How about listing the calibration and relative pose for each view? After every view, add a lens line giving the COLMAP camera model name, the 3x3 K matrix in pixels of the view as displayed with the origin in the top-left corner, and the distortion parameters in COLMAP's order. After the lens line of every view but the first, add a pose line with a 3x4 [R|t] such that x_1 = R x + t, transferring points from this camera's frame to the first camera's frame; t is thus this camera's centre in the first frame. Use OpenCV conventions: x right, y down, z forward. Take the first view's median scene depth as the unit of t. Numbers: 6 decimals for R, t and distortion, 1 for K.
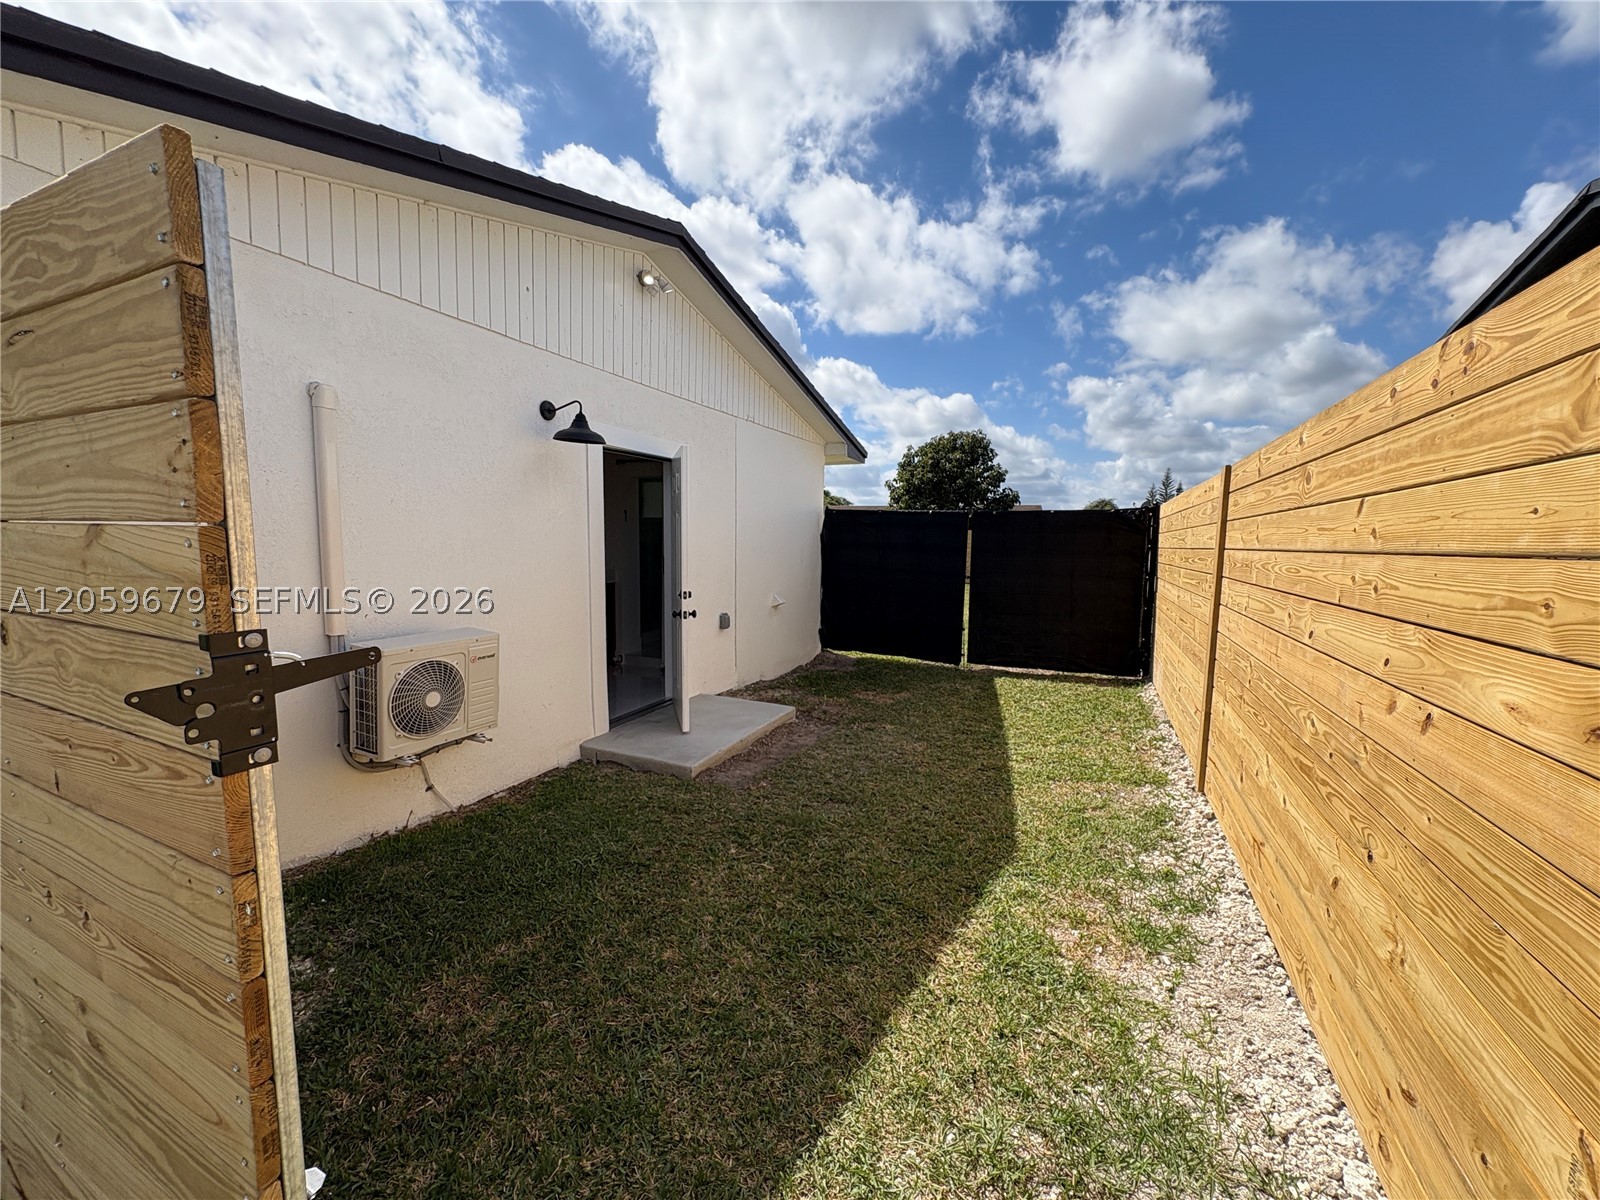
lens RADIAL K [[630.8, 0, 800.5], [0, 630.8, 598.0], [0, 0, 1]] dist [-0.001153, -0.000076]
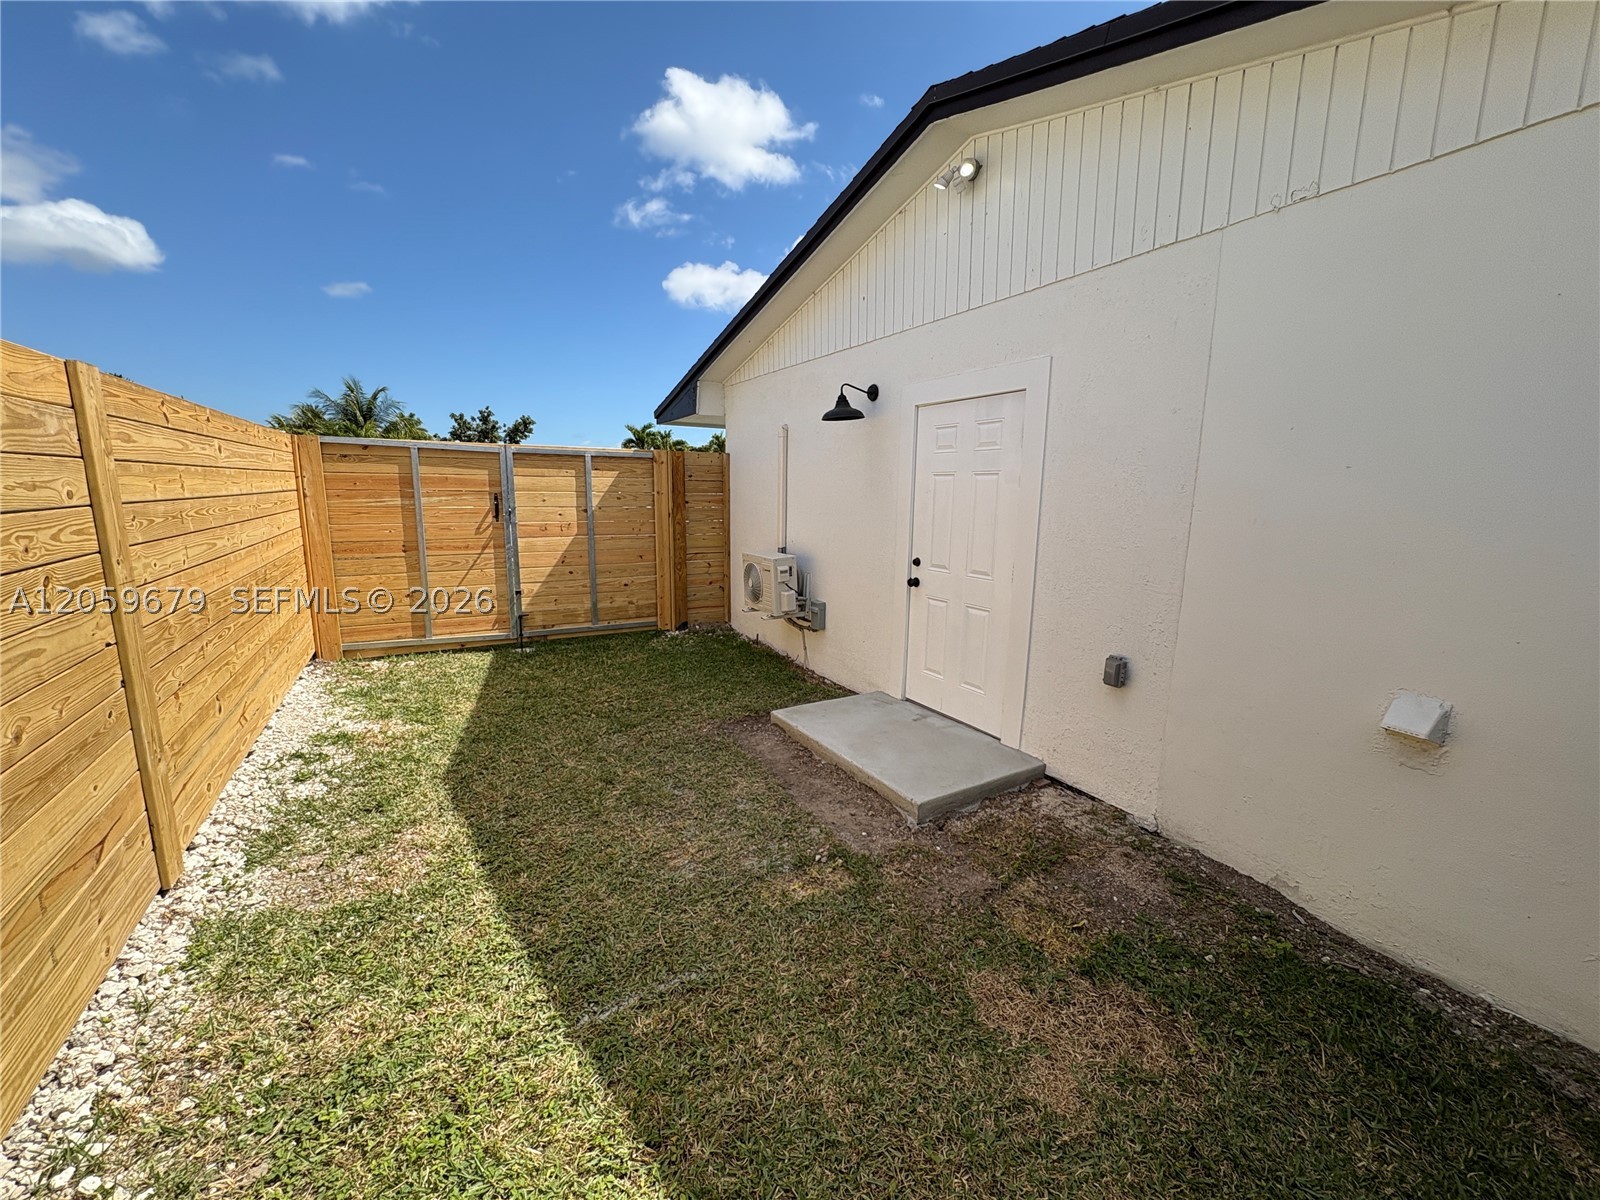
lens RADIAL K [[631.0, 0, 804.0], [0, 631.0, 597.5], [0, 0, 1]] dist [0.000186, 0.000079]
pose [[-0.569873, 0.110709, -0.814241, 0.744580], [-0.100320, 0.974098, 0.202656, -0.170399], [0.815586, 0.197173, -0.544006, 1.792146]]
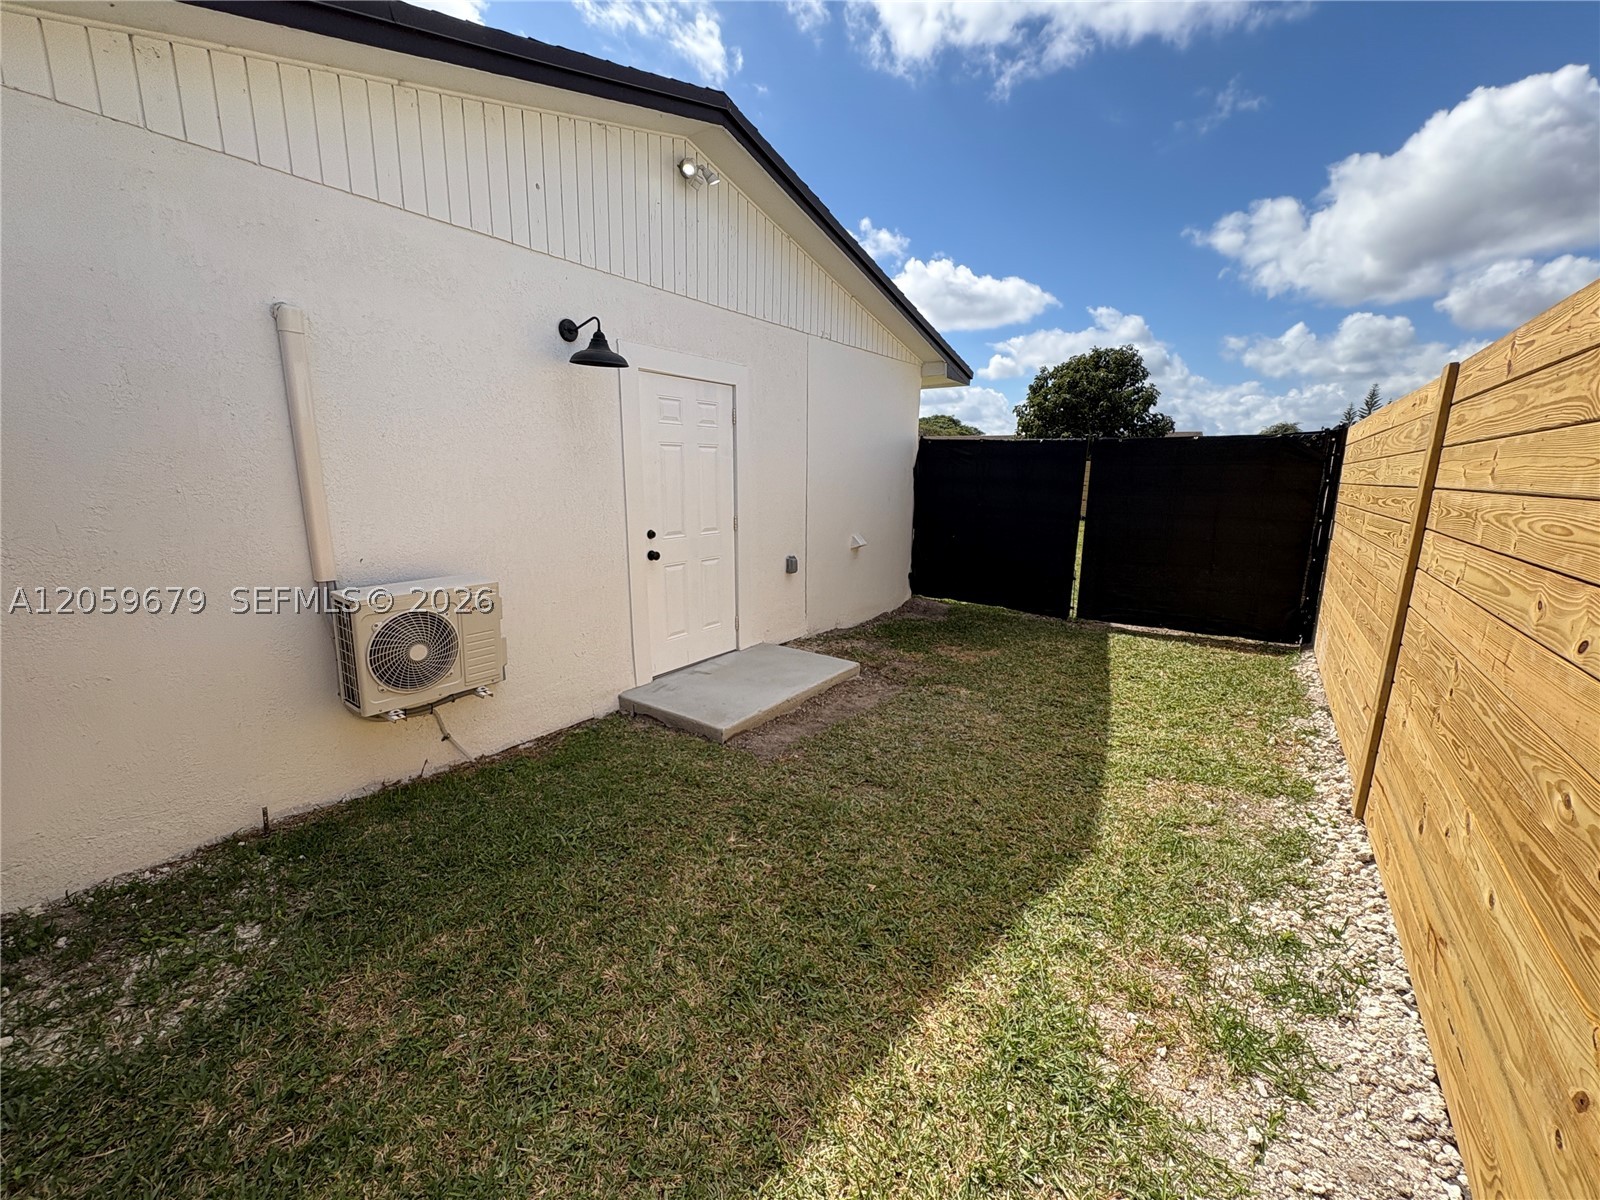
lens RADIAL K [[631.0, 0, 804.0], [0, 631.0, 597.5], [0, 0, 1]] dist [0.000186, 0.000079]
pose [[0.981496, 0.032947, -0.188629, 0.121414], [-0.013322, 0.994448, 0.104380, -0.020243], [0.191021, -0.099936, 0.976485, 0.169279]]
